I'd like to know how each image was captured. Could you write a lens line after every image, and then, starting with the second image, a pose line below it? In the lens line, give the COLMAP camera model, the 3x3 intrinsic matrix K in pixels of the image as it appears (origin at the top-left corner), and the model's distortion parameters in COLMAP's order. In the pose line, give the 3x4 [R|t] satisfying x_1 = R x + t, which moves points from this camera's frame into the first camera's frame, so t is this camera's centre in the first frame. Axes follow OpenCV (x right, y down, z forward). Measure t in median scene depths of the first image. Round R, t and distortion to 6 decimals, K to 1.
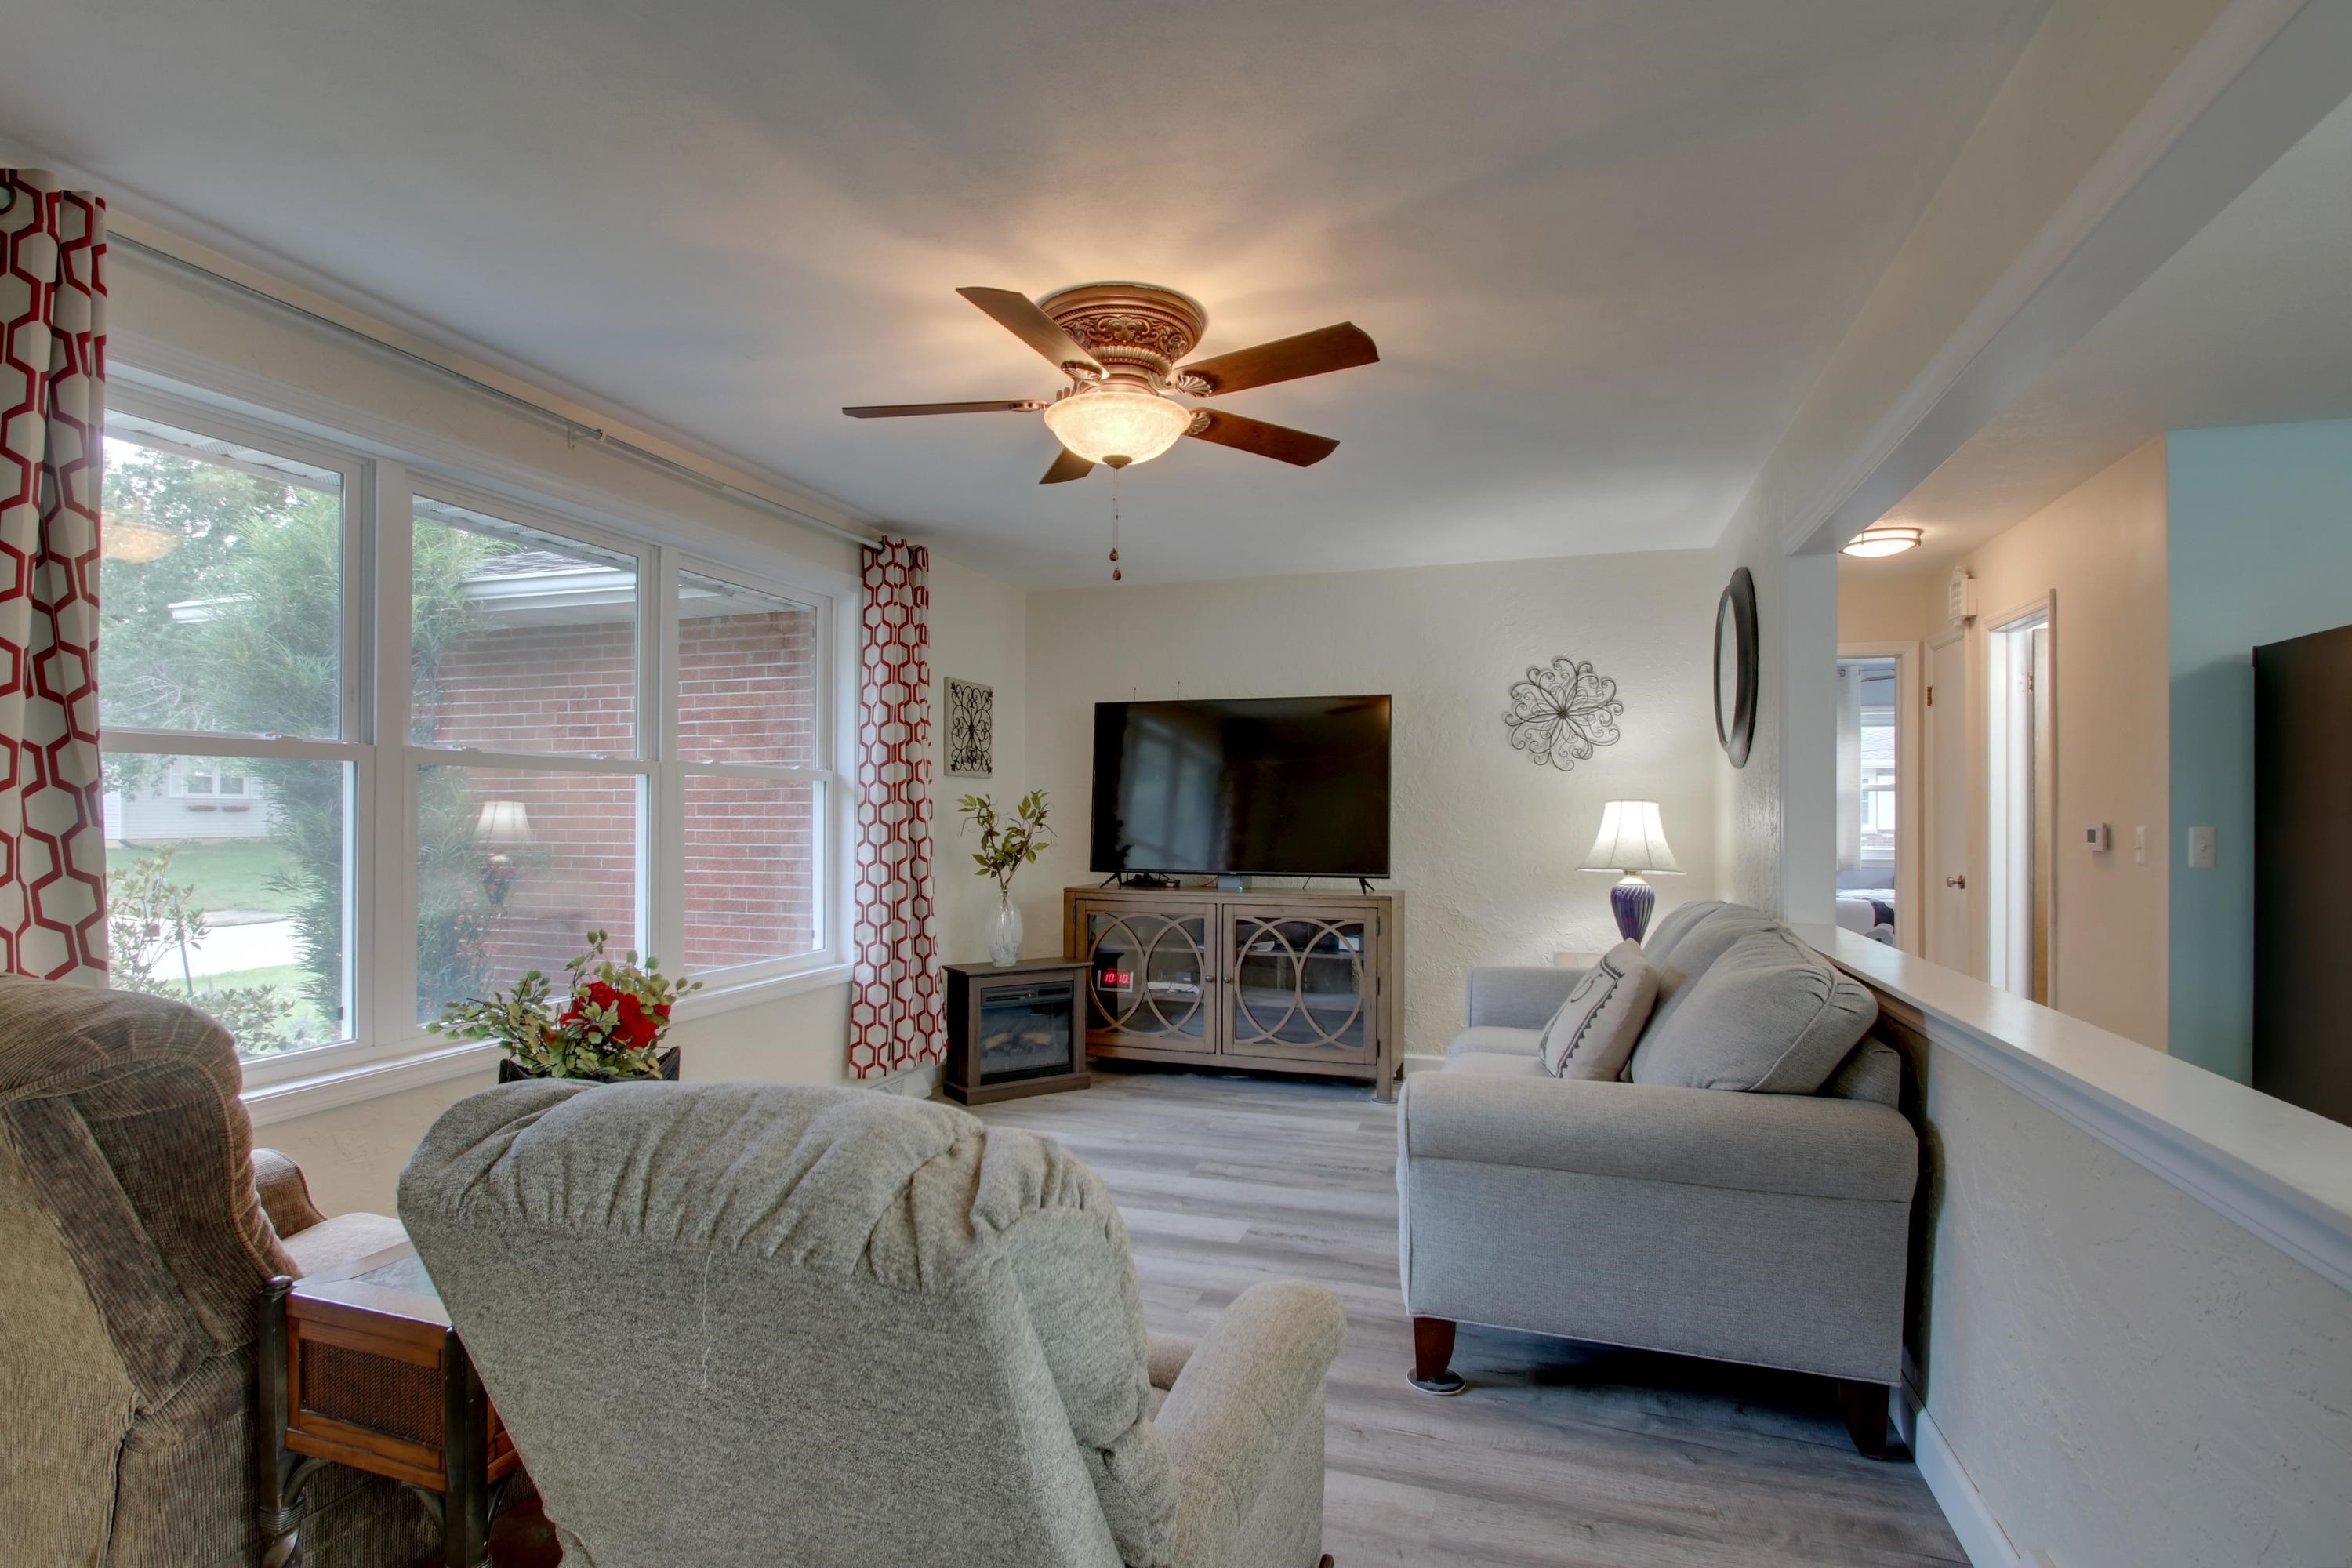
lens RADIAL K [[1145.6, 0, 1172.5], [0, 1145.6, 796.3], [0, 0, 1]] dist [0.004223, -0.004045]
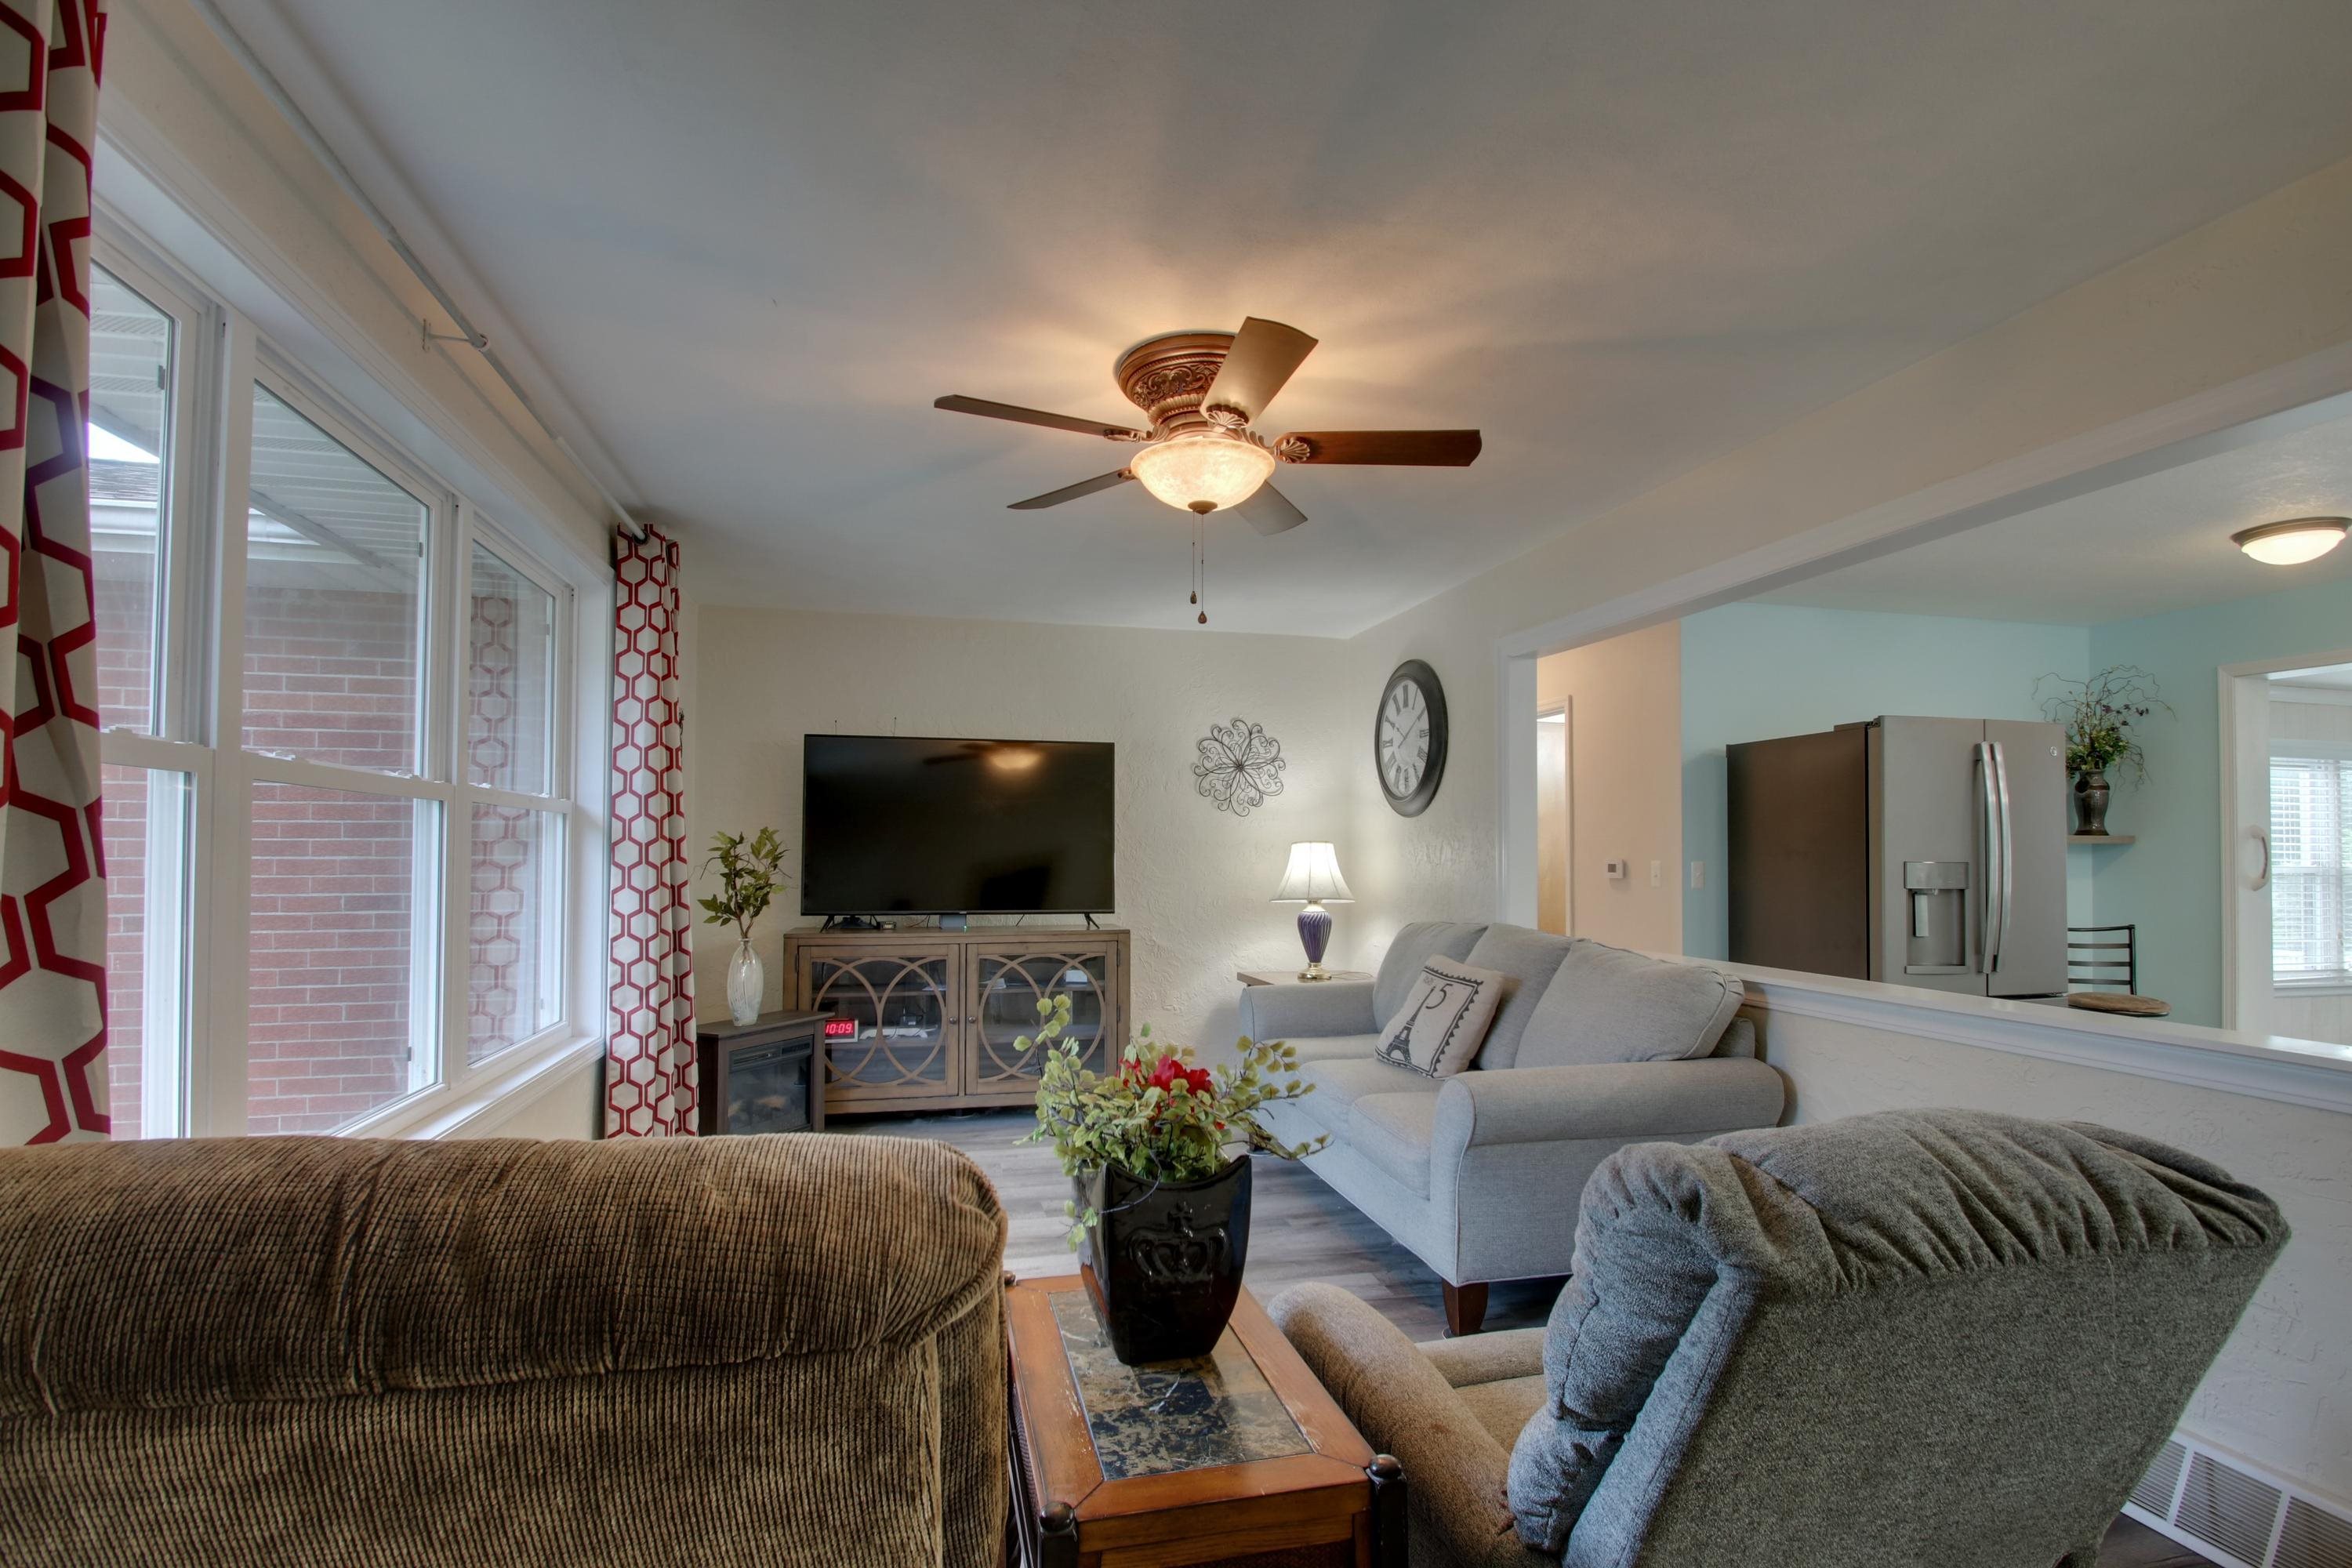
lens RADIAL K [[1082.0, 0, 1171.2], [0, 1082.0, 823.9], [0, 0, 1]] dist [0.003130, -0.000083]
pose [[0.846370, 0.013989, 0.532411, -0.336960], [-0.007900, 0.999875, -0.013714, 0.001423], [-0.532536, 0.007401, 0.846375, 0.119313]]
